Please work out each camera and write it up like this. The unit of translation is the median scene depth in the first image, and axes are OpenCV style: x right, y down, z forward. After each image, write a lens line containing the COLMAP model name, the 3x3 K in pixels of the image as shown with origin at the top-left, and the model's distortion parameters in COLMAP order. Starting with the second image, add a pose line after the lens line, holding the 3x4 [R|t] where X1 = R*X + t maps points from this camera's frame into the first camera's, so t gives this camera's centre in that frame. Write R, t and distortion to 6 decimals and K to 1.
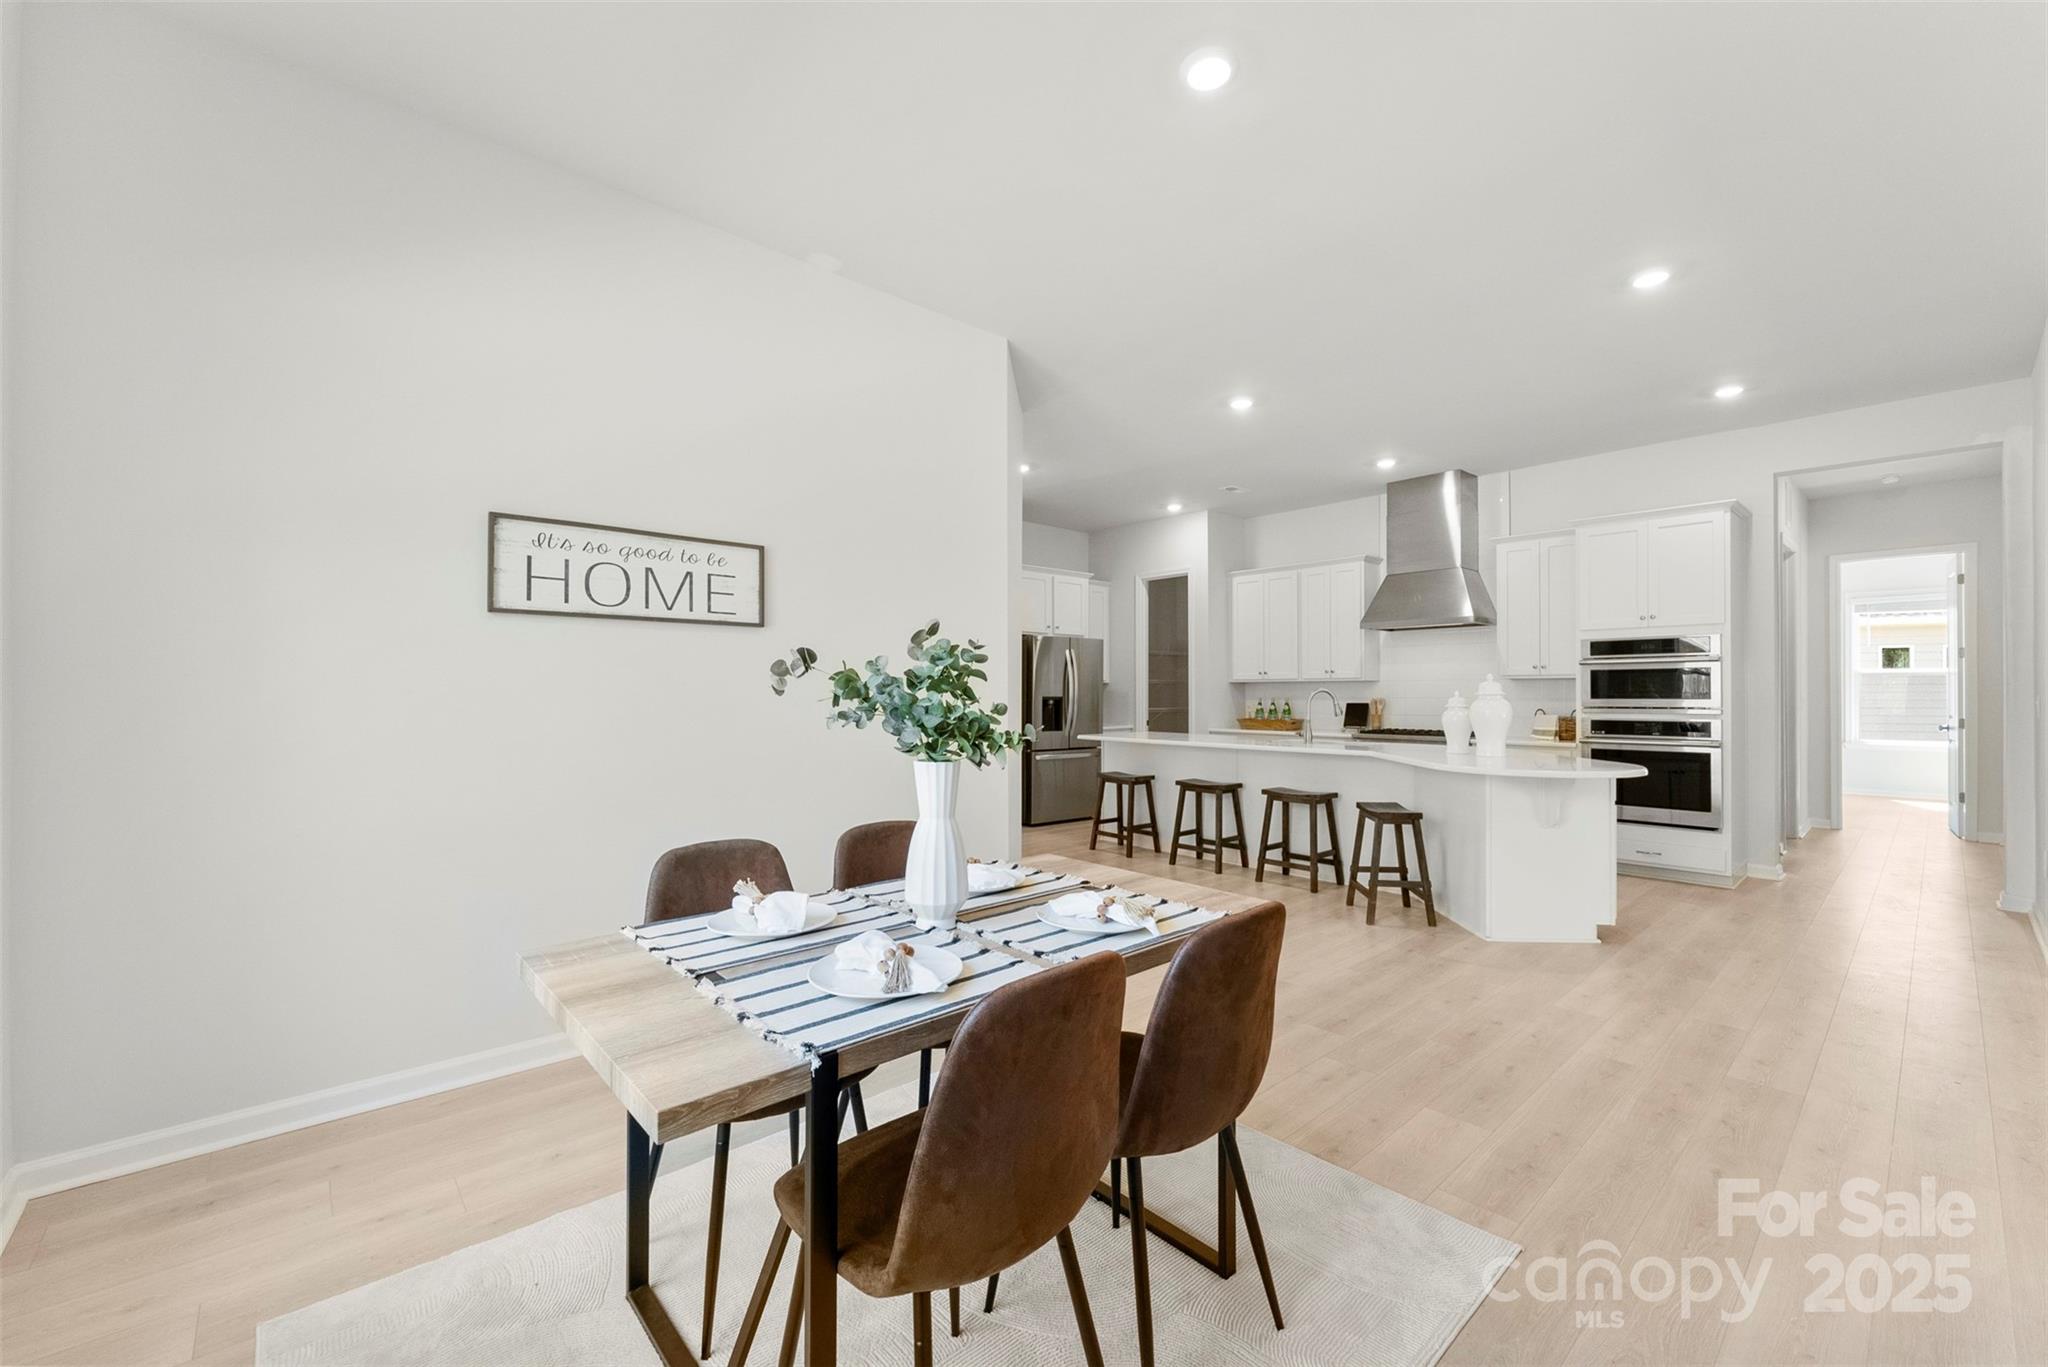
lens RADIAL K [[826.9, 0, 1021.7], [0, 826.9, 690.5], [0, 0, 1]] dist [0.003913, -0.001724]
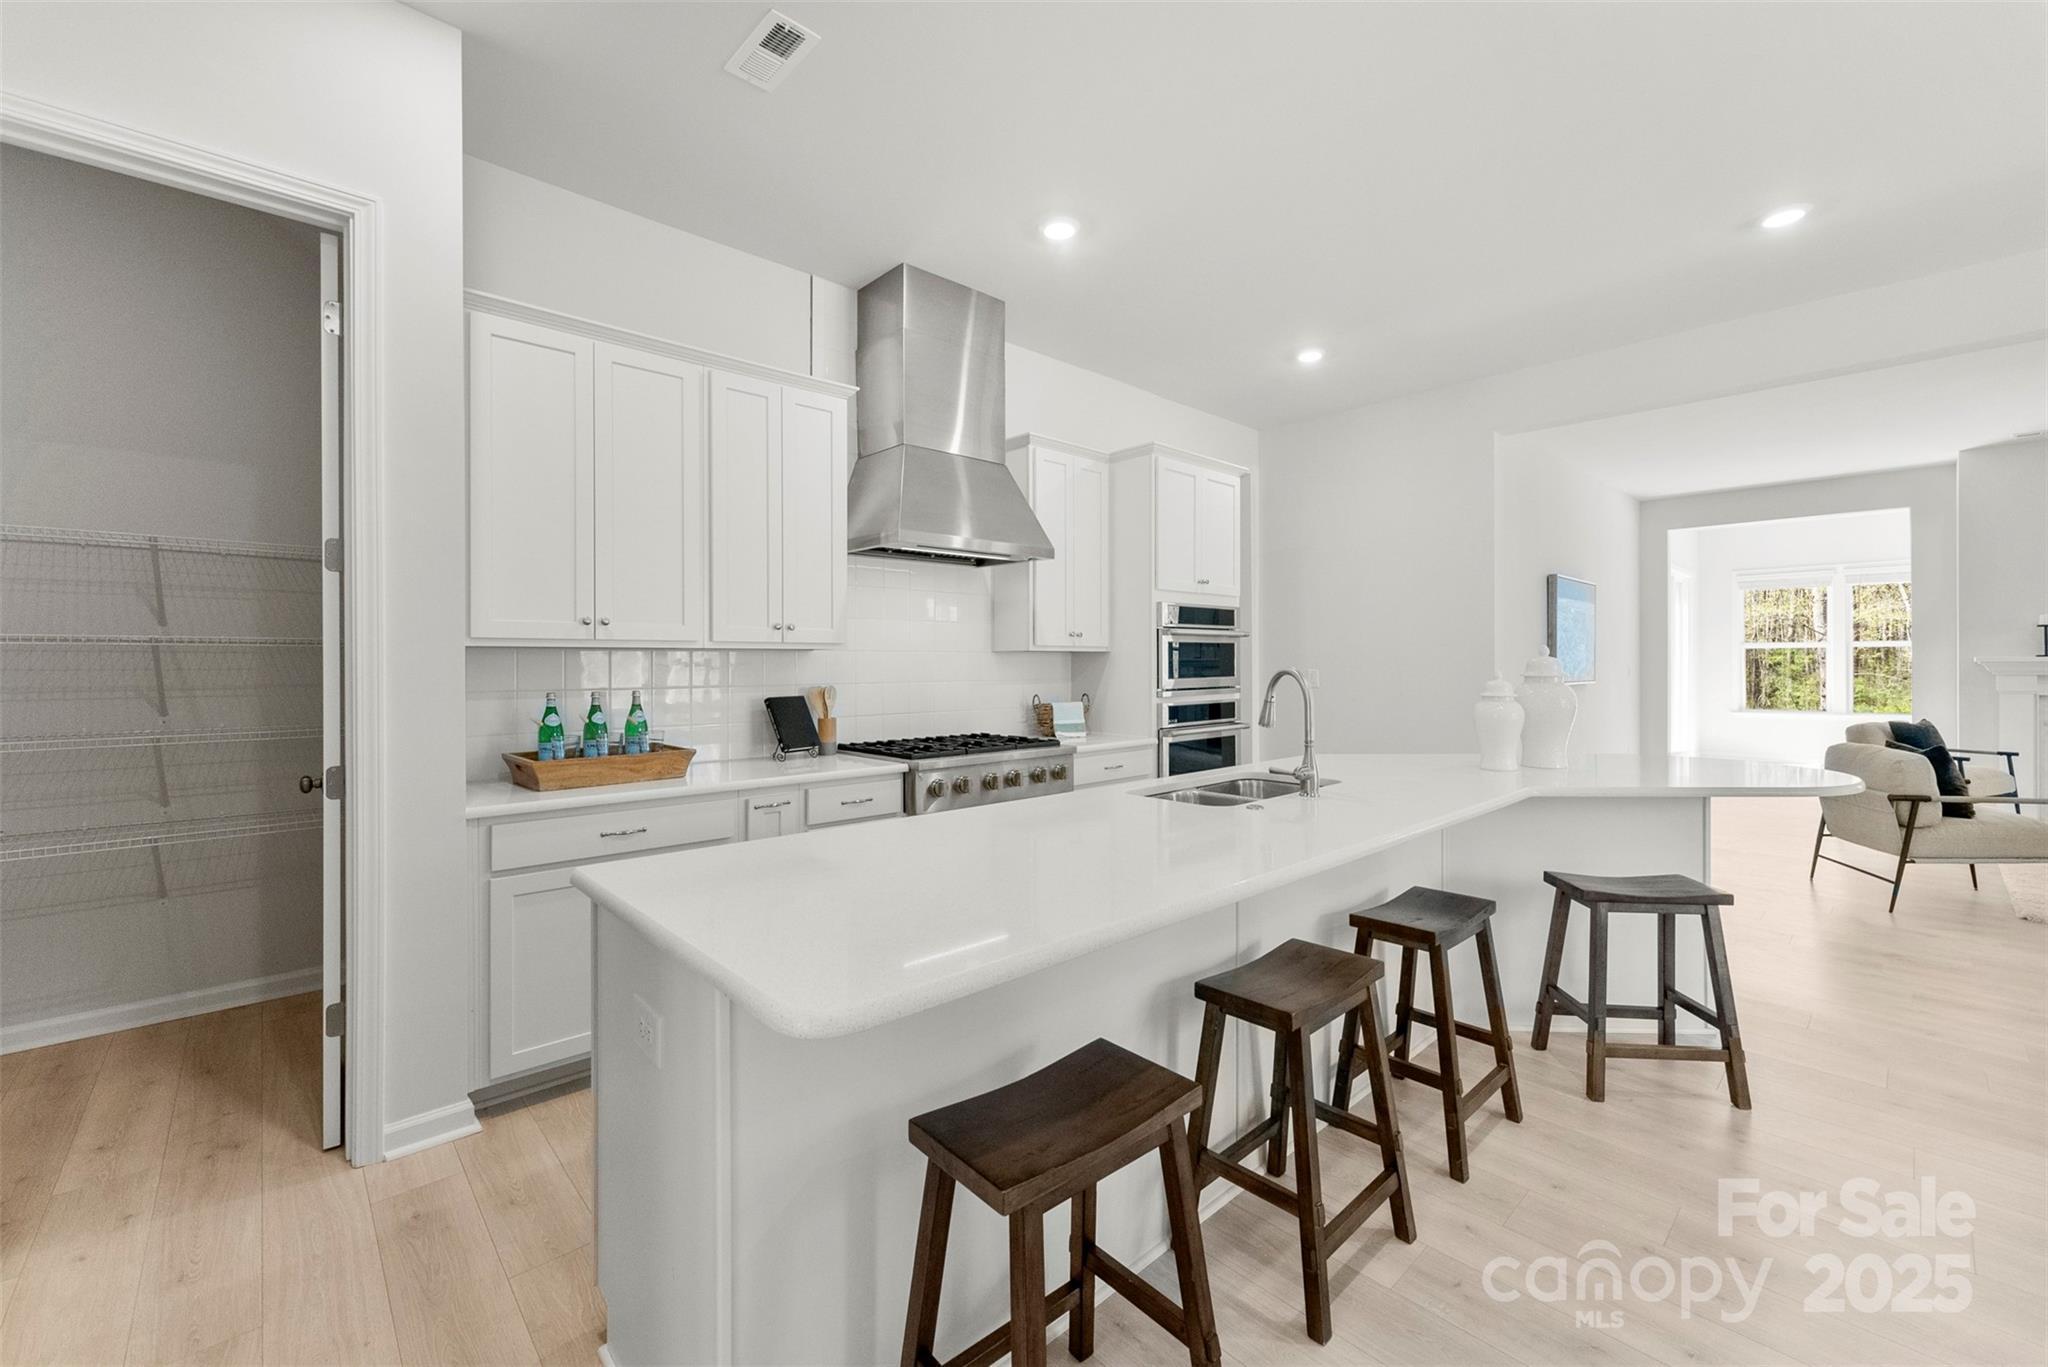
lens RADIAL K [[826.9, 0, 1015.5], [0, 826.9, 656.6], [0, 0, 1]] dist [0.003913, -0.001724]
pose [[-0.015427, 0.009154, 0.999839, -0.069075], [0.001765, 0.999957, -0.009128, -0.003169], [-0.999879, 0.001624, -0.015443, 0.904915]]
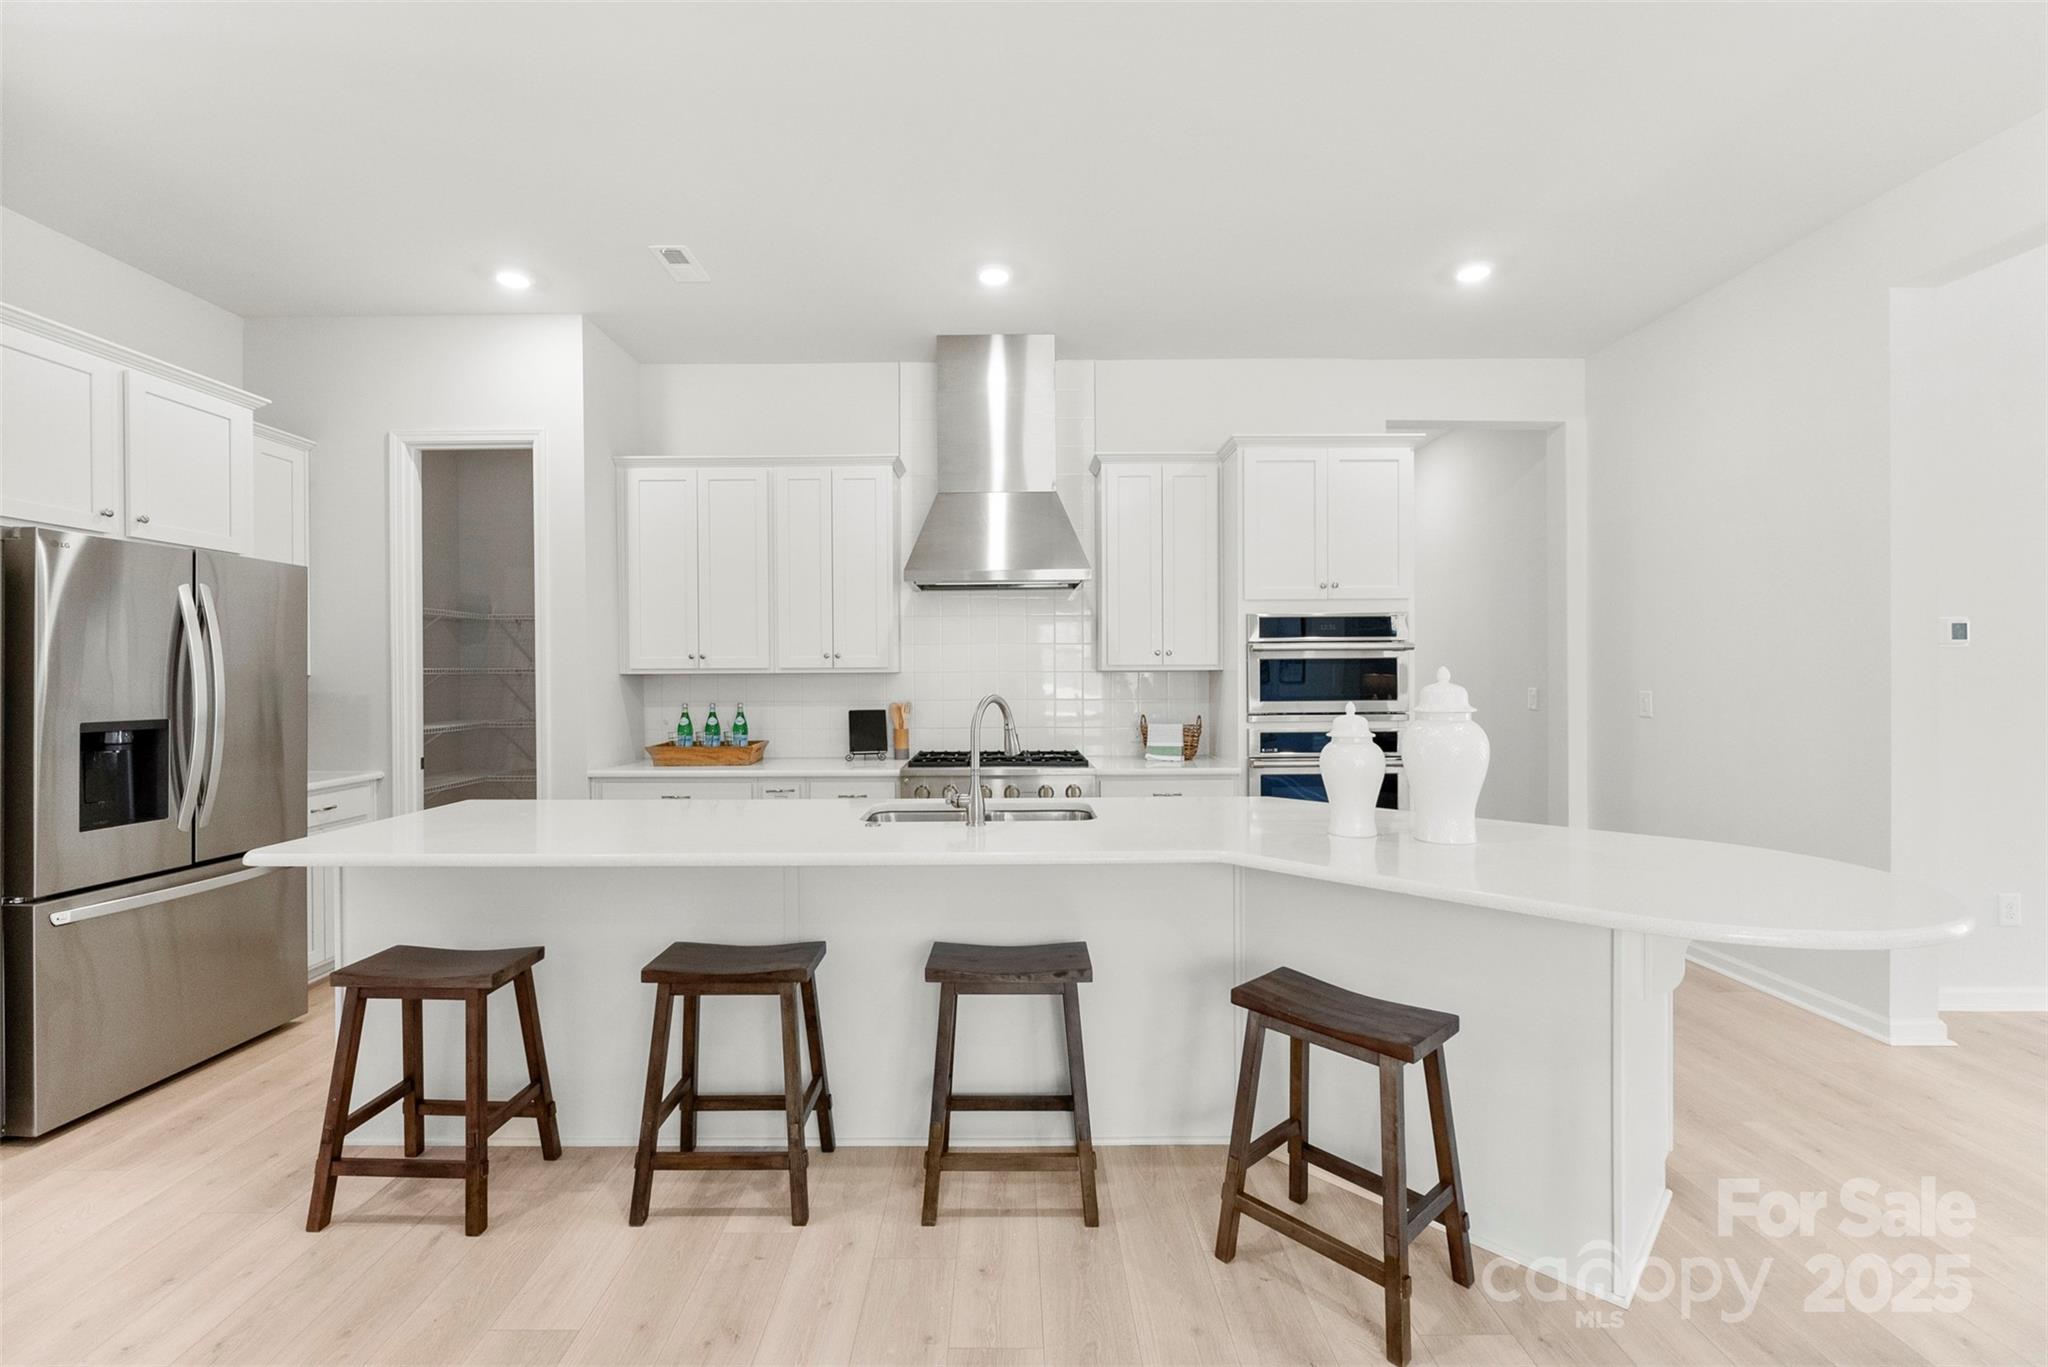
lens RADIAL K [[851.0, 0, 1004.5], [0, 851.0, 681.8], [0, 0, 1]] dist [-0.003682, 0.000175]
pose [[0.670195, -0.010221, 0.742115, 0.022888], [0.003559, 0.999938, 0.010558, -0.011311], [-0.742177, -0.004435, 0.670190, 0.538016]]
